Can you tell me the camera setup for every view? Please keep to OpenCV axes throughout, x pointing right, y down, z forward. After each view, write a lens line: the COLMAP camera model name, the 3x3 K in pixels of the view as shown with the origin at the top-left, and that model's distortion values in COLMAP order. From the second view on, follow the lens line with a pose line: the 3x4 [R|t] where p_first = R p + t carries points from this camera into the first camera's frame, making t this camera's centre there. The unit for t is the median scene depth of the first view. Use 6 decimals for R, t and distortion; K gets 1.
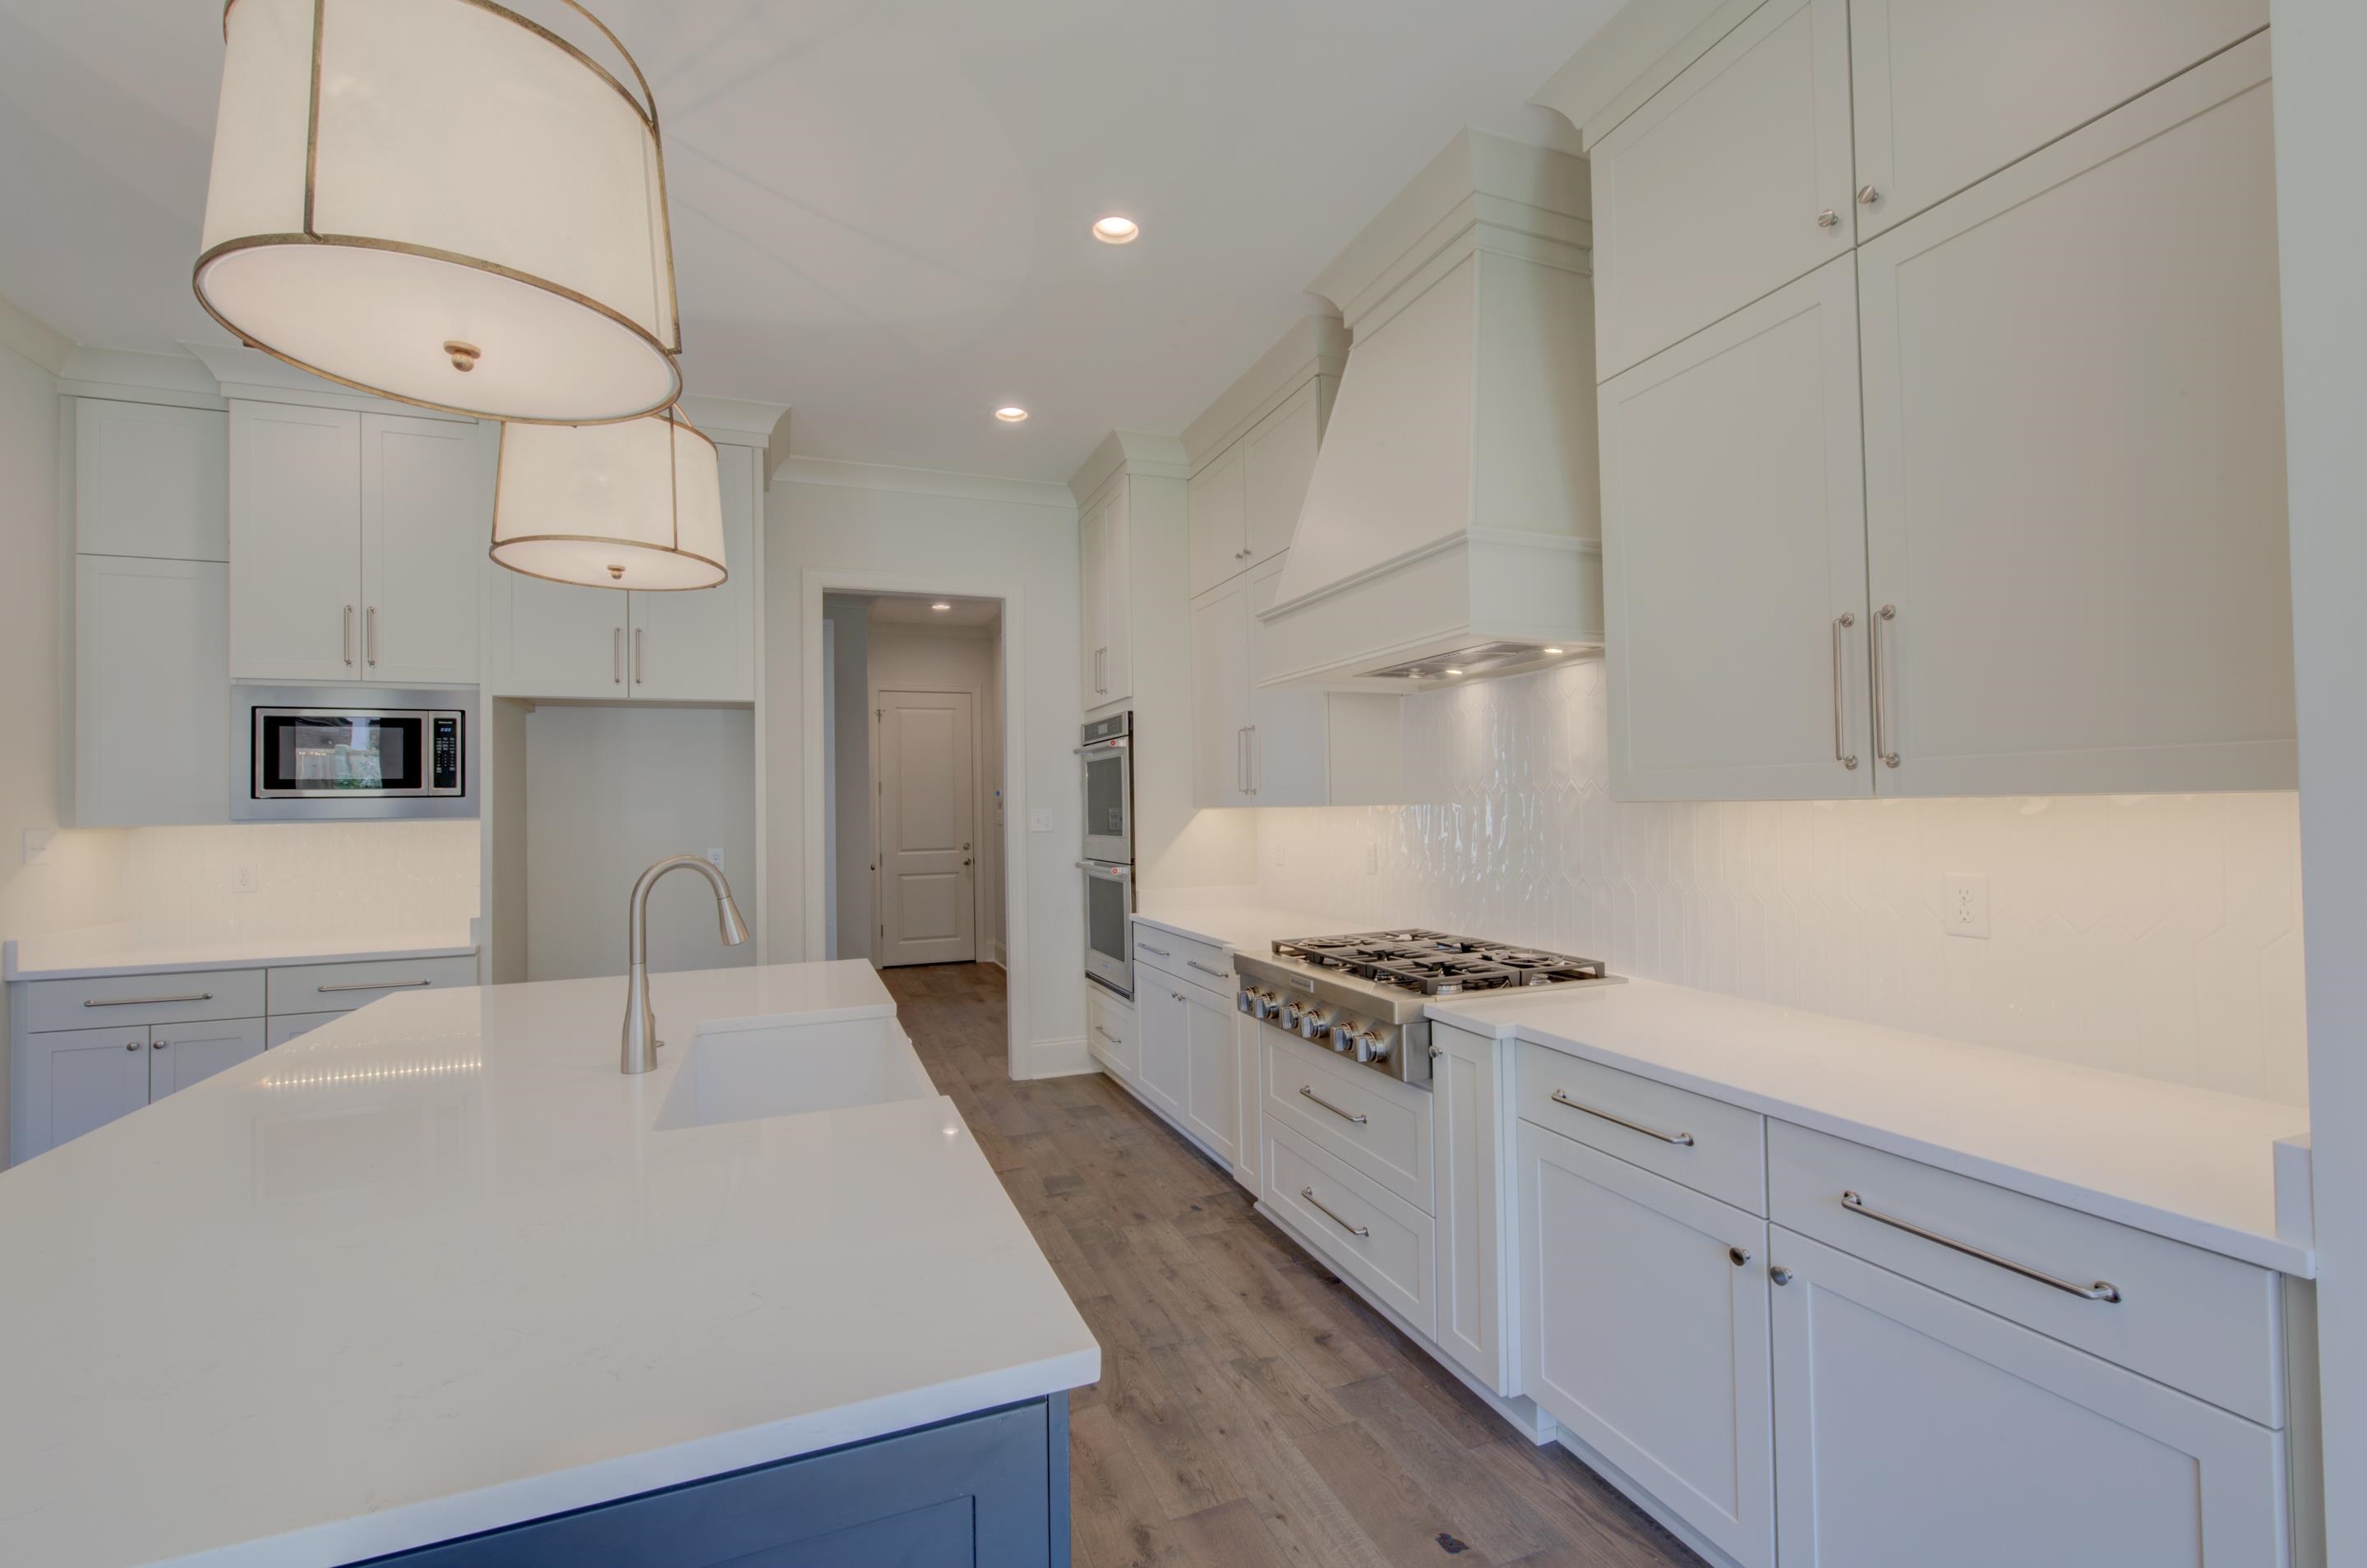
lens RADIAL K [[1012.7, 0, 1187.5], [0, 1012.7, 786.3], [0, 0, 1]] dist [-0.000797, 0.002532]
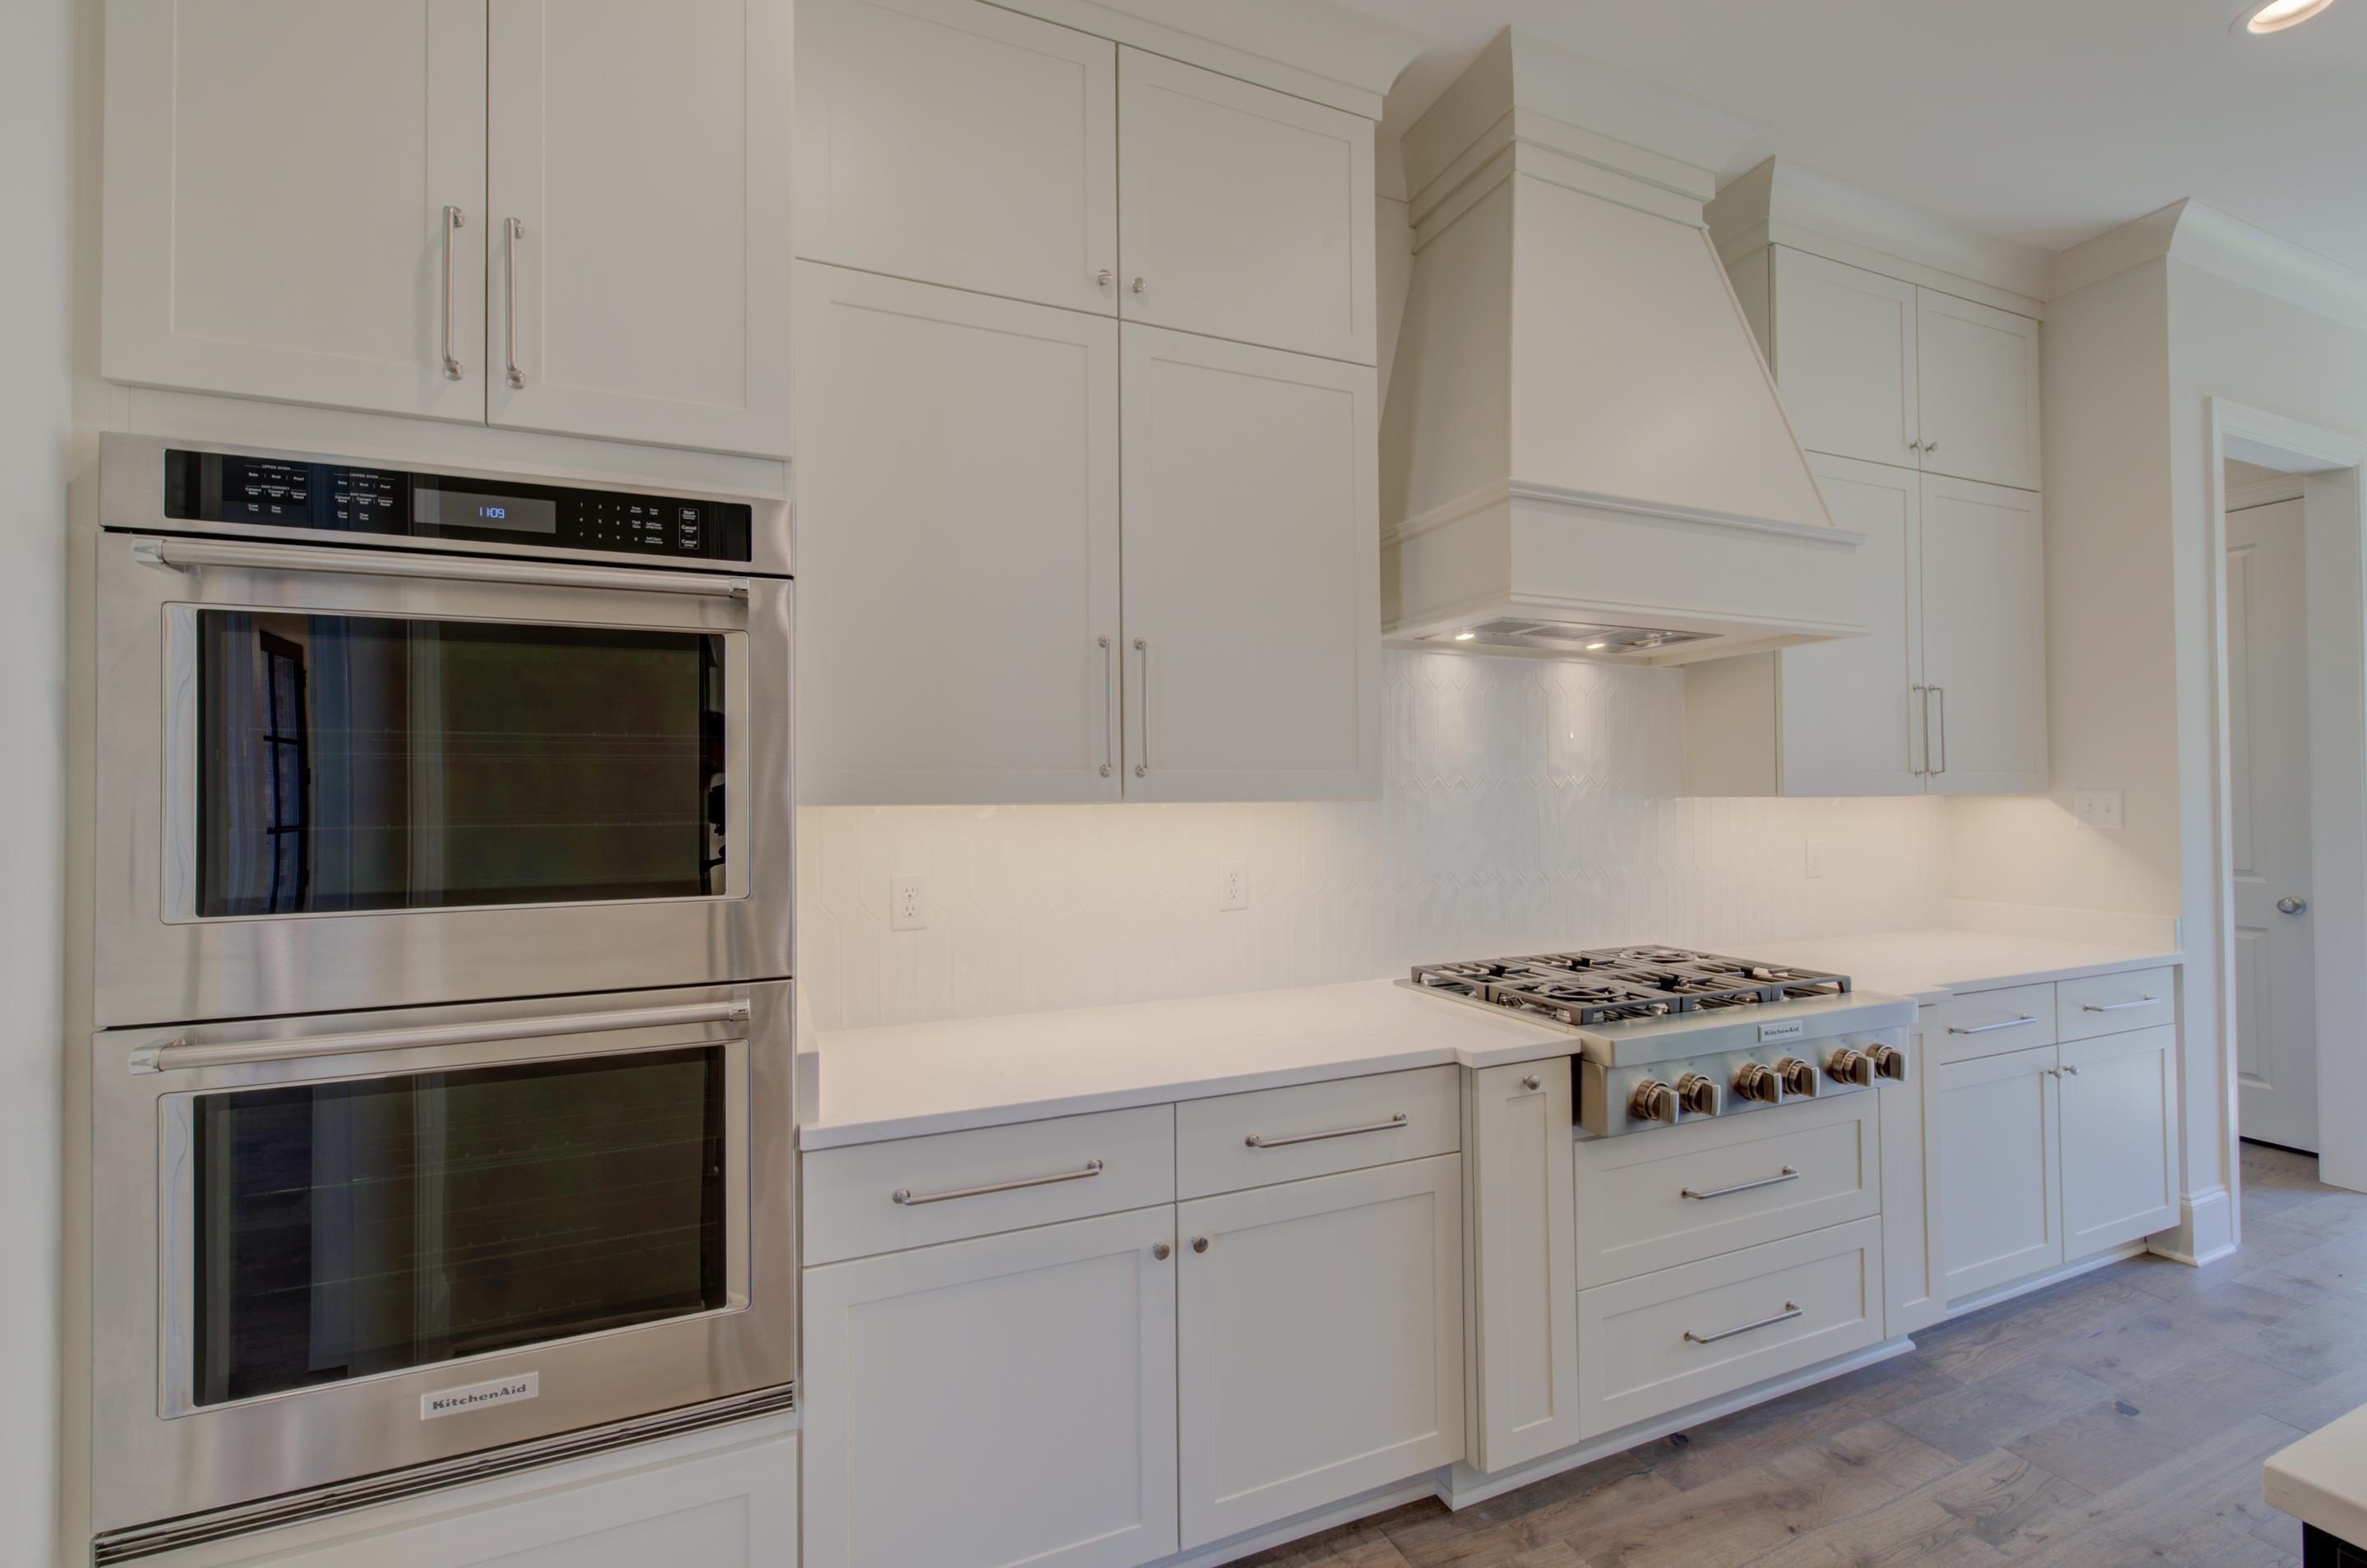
lens RADIAL K [[1012.7, 0, 1190.0], [0, 1012.7, 778.4], [0, 0, 1]] dist [-0.000797, 0.002532]
pose [[-0.031170, 0.037821, 0.998798, -0.484809], [-0.012357, 0.999193, -0.038221, 0.031186], [-0.999438, -0.013533, -0.030677, 1.118469]]
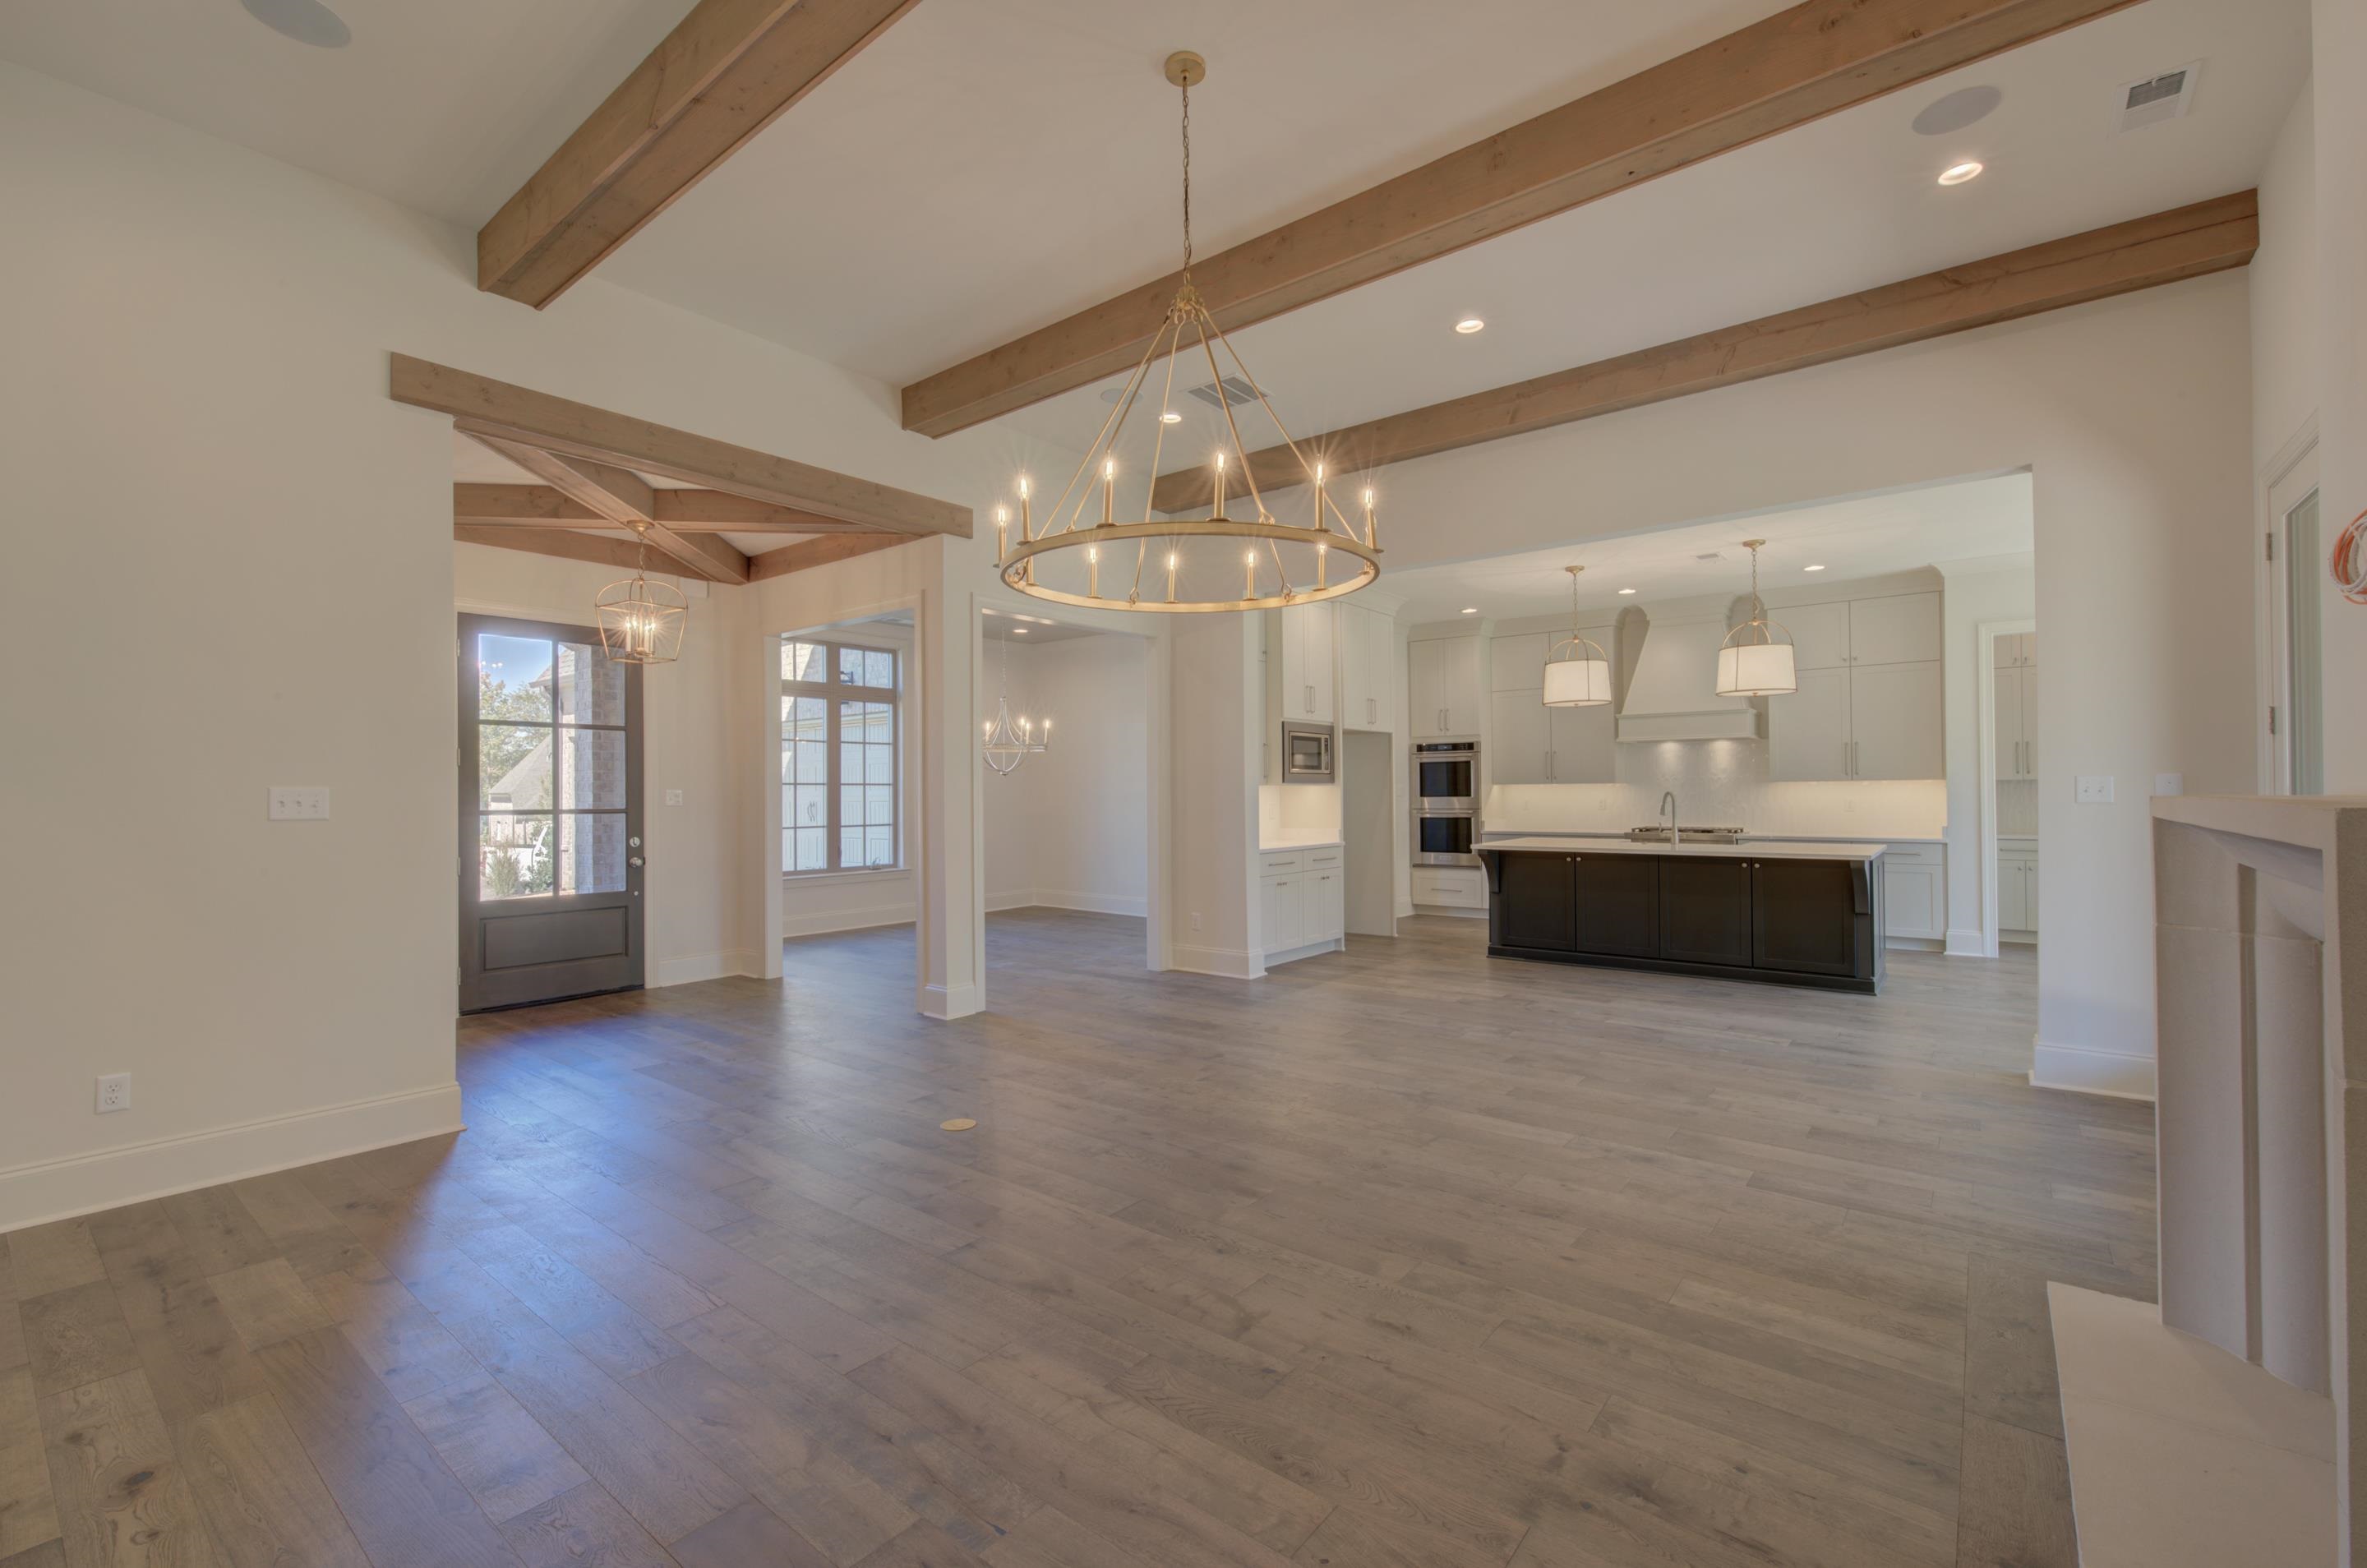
lens RADIAL K [[1012.7, 0, 1193.9], [0, 1012.7, 782.5], [0, 0, 1]] dist [-0.000797, 0.002532]
pose [[0.862685, 0.014037, 0.505547, -2.201939], [-0.016578, 0.999862, 0.000526, 0.033867], [-0.505470, -0.008835, 0.862799, -0.781179]]
